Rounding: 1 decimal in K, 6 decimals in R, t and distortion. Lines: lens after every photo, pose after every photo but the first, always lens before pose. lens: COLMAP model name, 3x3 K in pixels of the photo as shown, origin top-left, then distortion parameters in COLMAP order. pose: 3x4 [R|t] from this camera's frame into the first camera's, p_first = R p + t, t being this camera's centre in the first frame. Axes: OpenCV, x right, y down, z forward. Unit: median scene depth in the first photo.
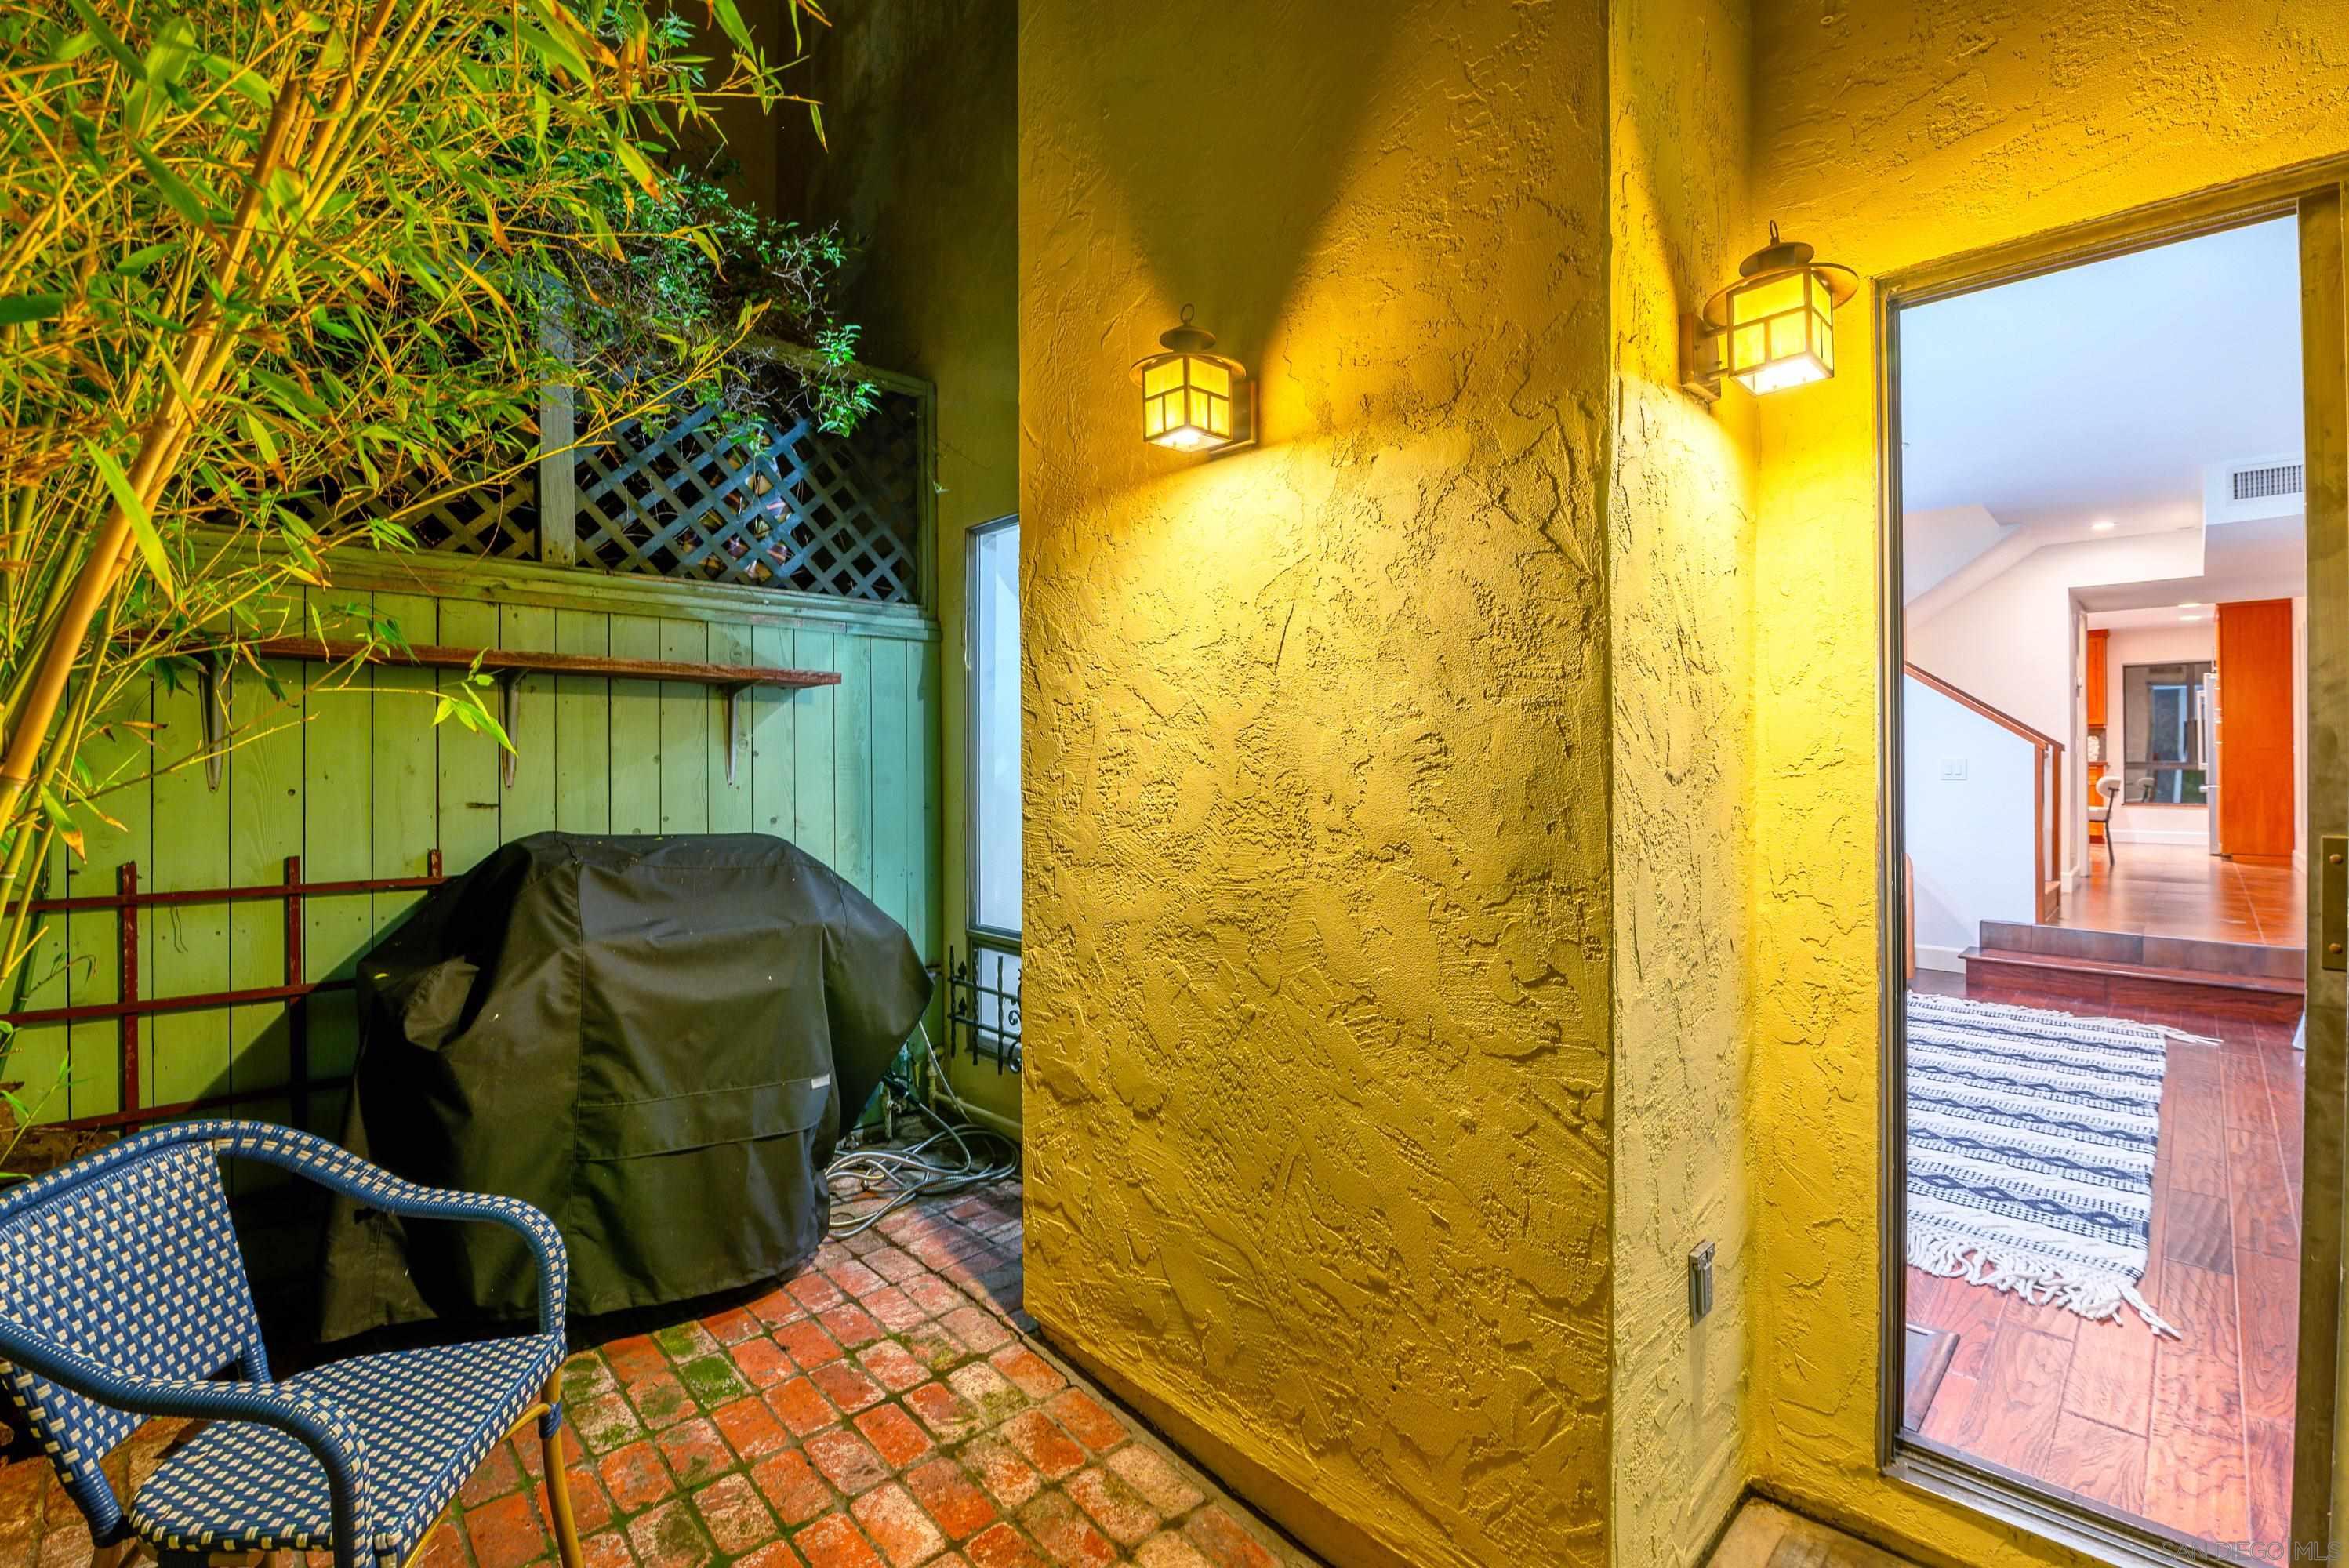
lens RADIAL K [[974.1, 0, 1179.5], [0, 974.1, 770.7], [0, 0, 1]] dist [0.000176, -0.009637]
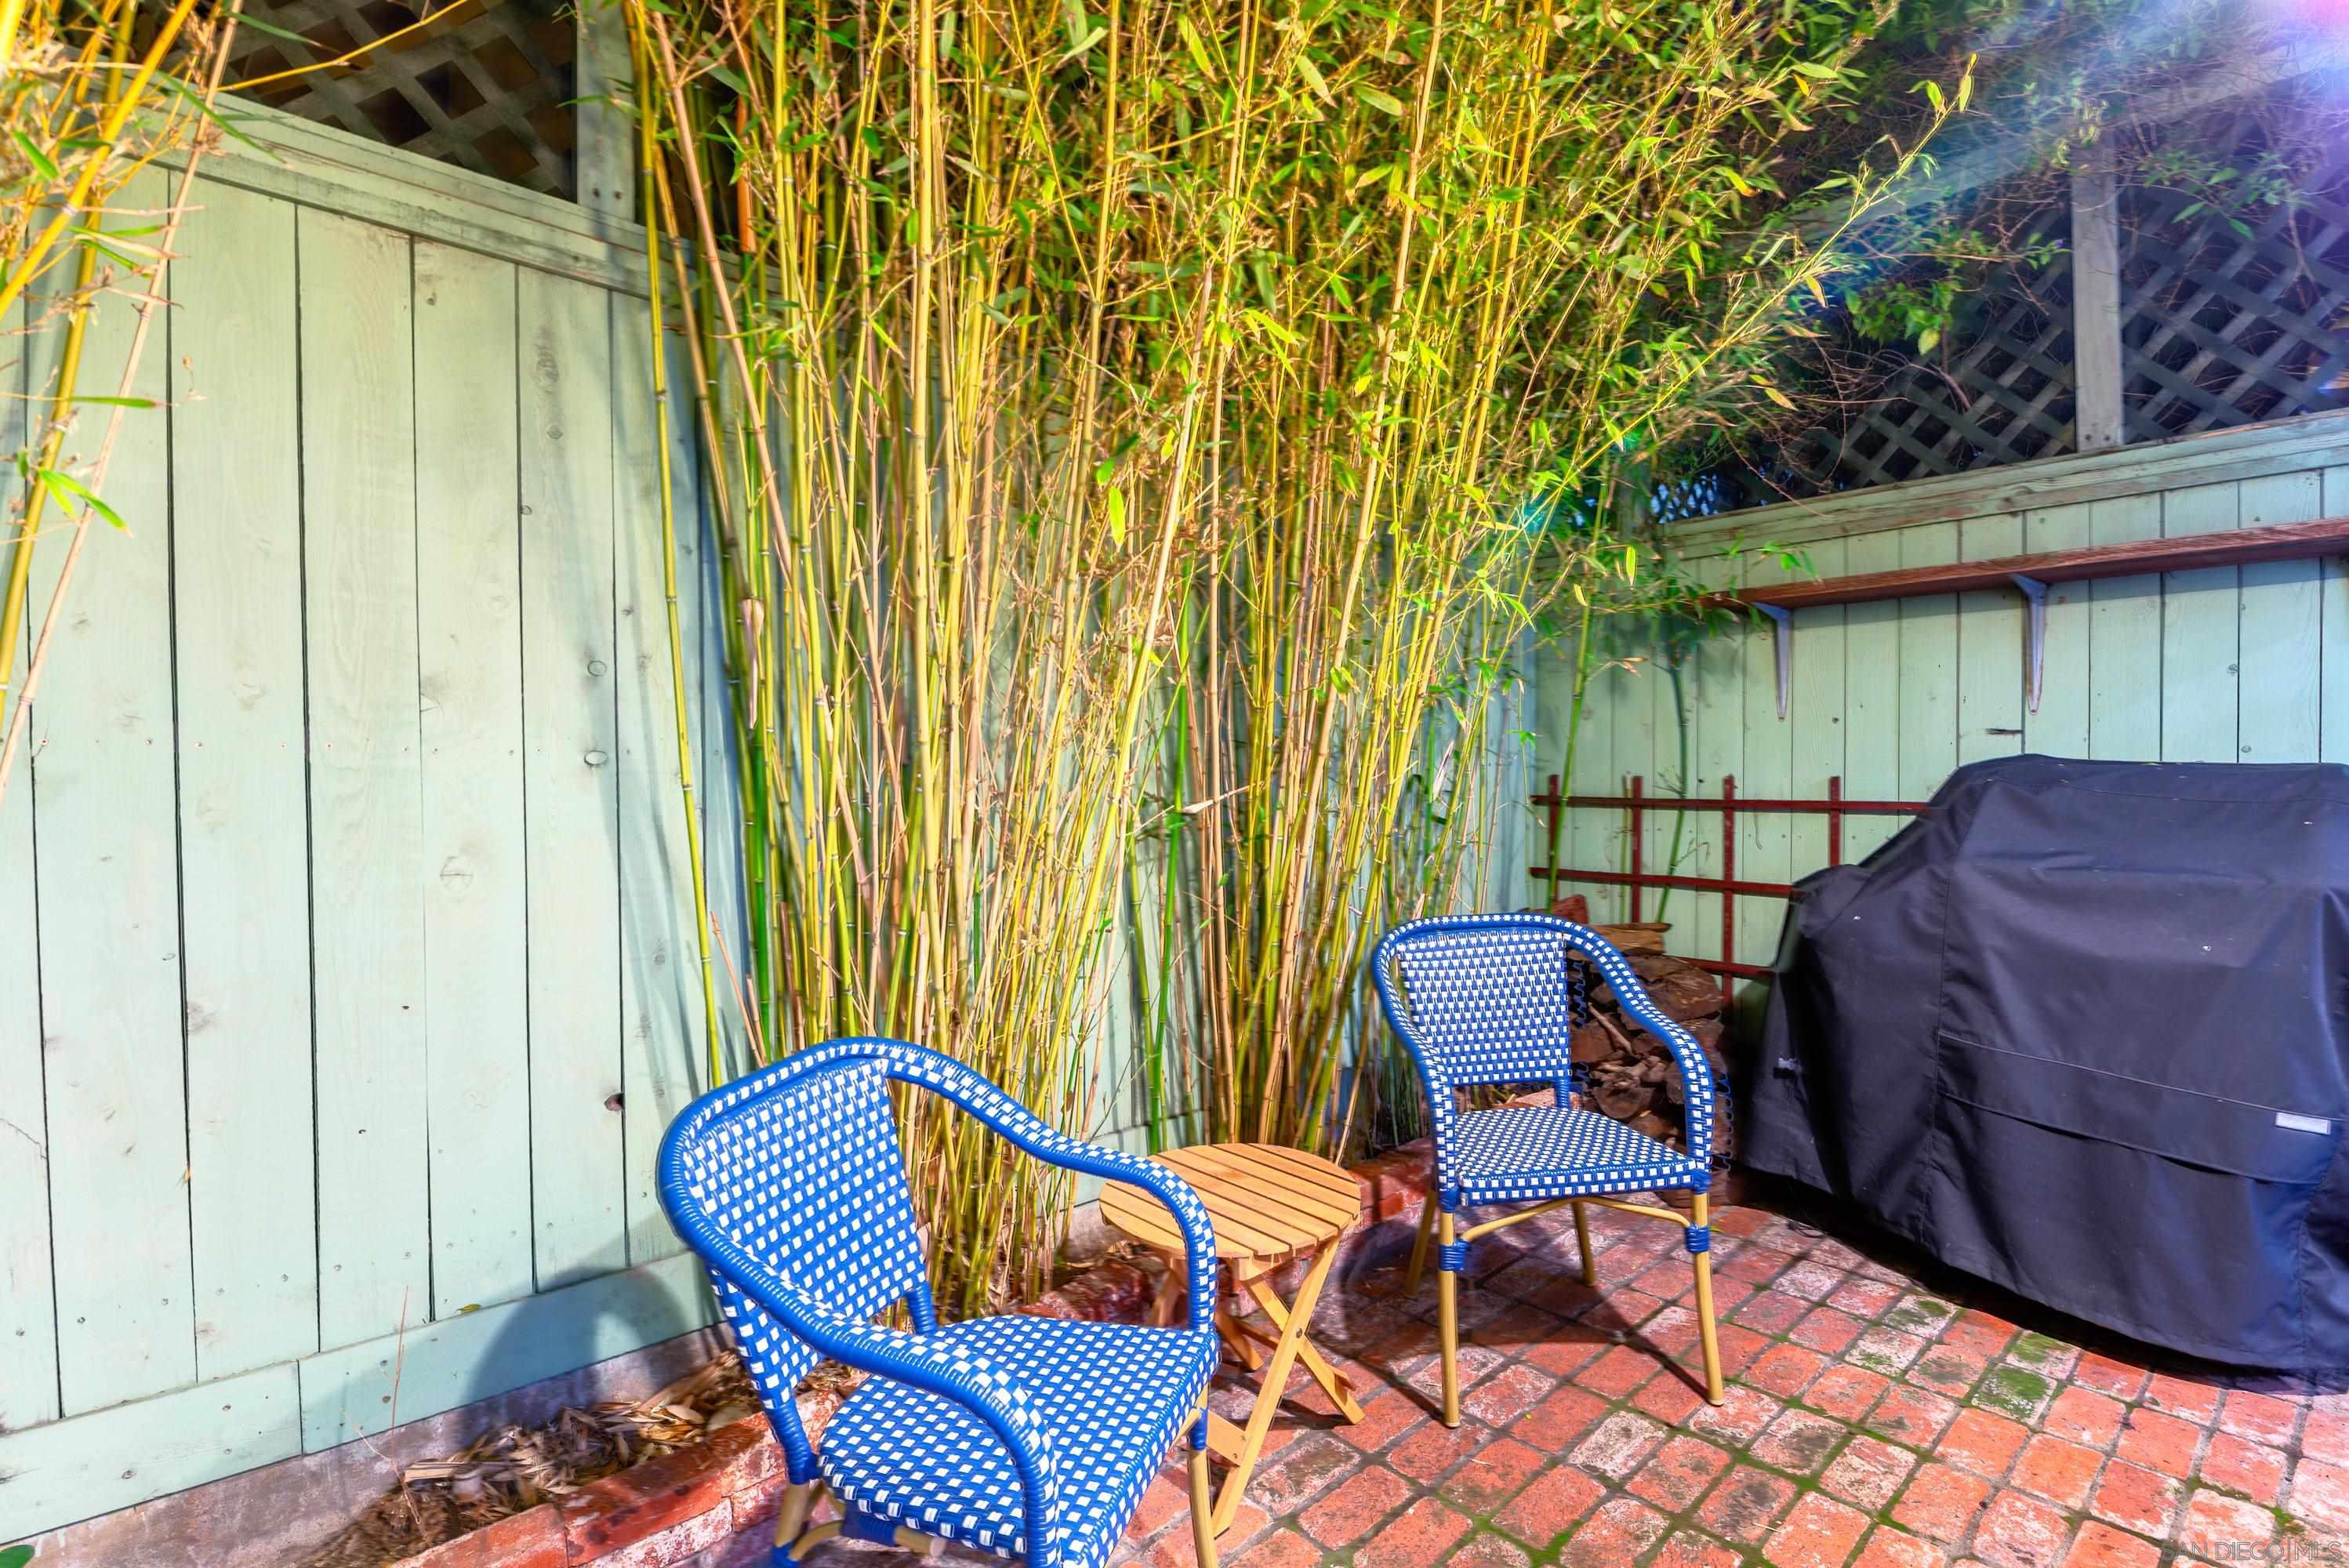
lens RADIAL K [[1014.9, 0, 1202.3], [0, 1014.9, 770.0], [0, 0, 1]] dist [0.009937, -0.011384]
pose [[0.036966, 0.014595, -0.999210, 0.283370], [0.008103, 0.999856, 0.014904, 0.061981], [0.999284, -0.008647, 0.036842, 0.224694]]
